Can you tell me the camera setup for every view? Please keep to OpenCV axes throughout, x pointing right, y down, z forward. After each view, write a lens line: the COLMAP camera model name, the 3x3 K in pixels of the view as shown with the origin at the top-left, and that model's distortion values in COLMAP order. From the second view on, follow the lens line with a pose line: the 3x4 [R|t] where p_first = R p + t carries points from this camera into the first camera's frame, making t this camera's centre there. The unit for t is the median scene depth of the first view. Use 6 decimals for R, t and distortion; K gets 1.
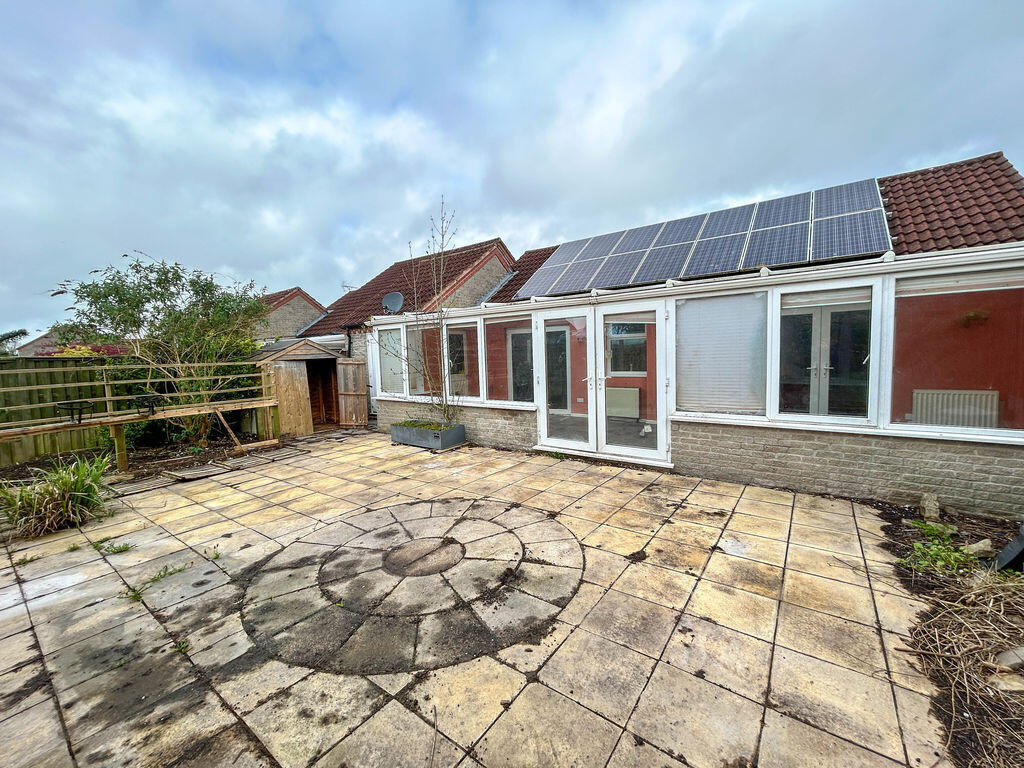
lens RADIAL K [[408.5, 0, 515.4], [0, 408.5, 383.1], [0, 0, 1]] dist [0.000328, 0.000316]
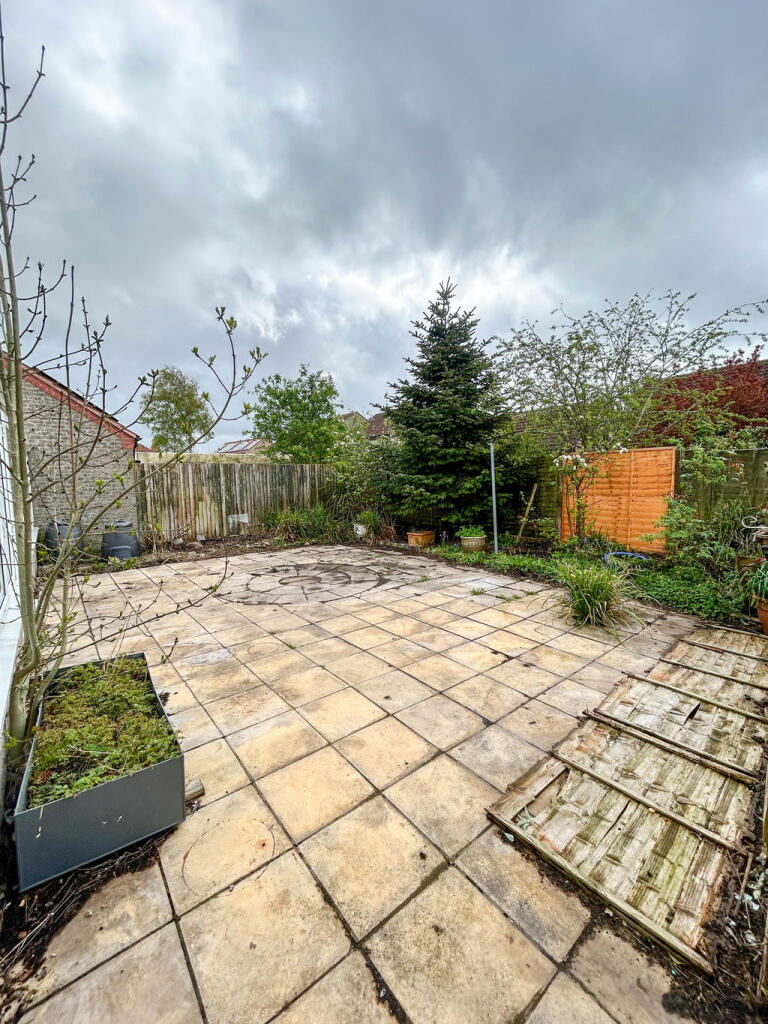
lens RADIAL K [[408.5, 0, 385.0], [0, 408.5, 509.2], [0, 0, 1]] dist [0.000328, 0.000316]
pose [[-0.966050, 0.036622, 0.255747, -1.109800], [0.072939, 0.988294, 0.133996, -0.142965], [-0.247846, 0.148101, -0.957412, 2.687427]]
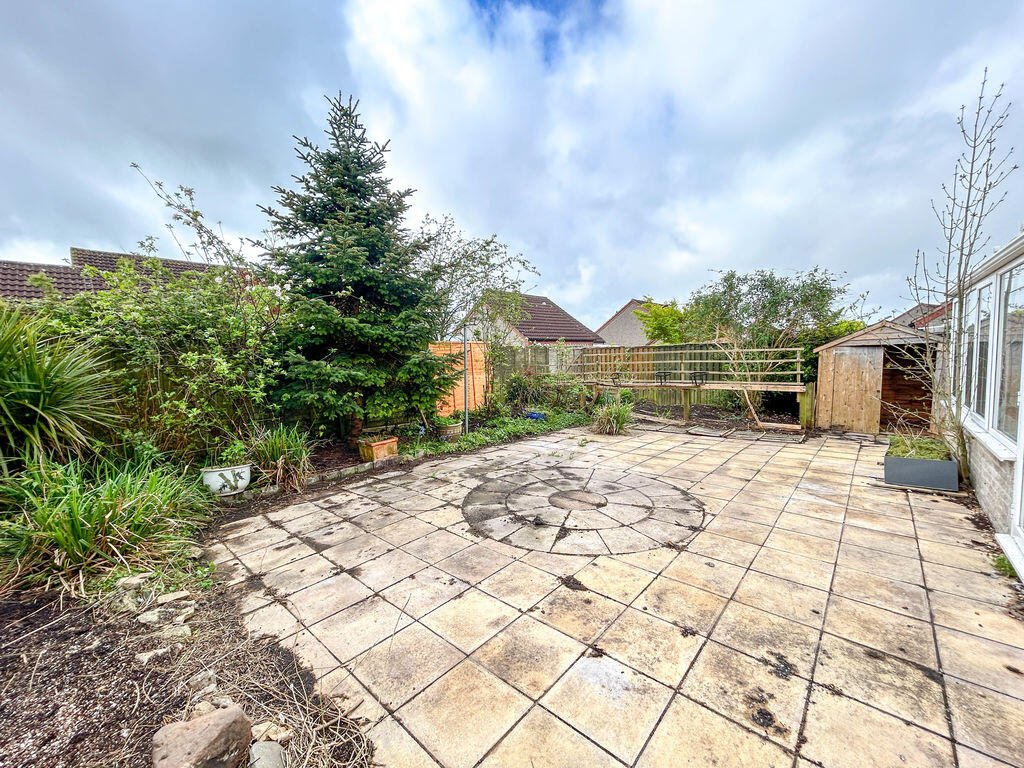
lens RADIAL K [[408.5, 0, 514.6], [0, 408.5, 385.6], [0, 0, 1]] dist [0.000328, 0.000316]
pose [[-0.081918, 0.108407, -0.990726, 1.111475], [-0.044423, 0.992682, 0.112294, -0.101508], [0.995649, 0.053210, -0.076503, 0.881910]]
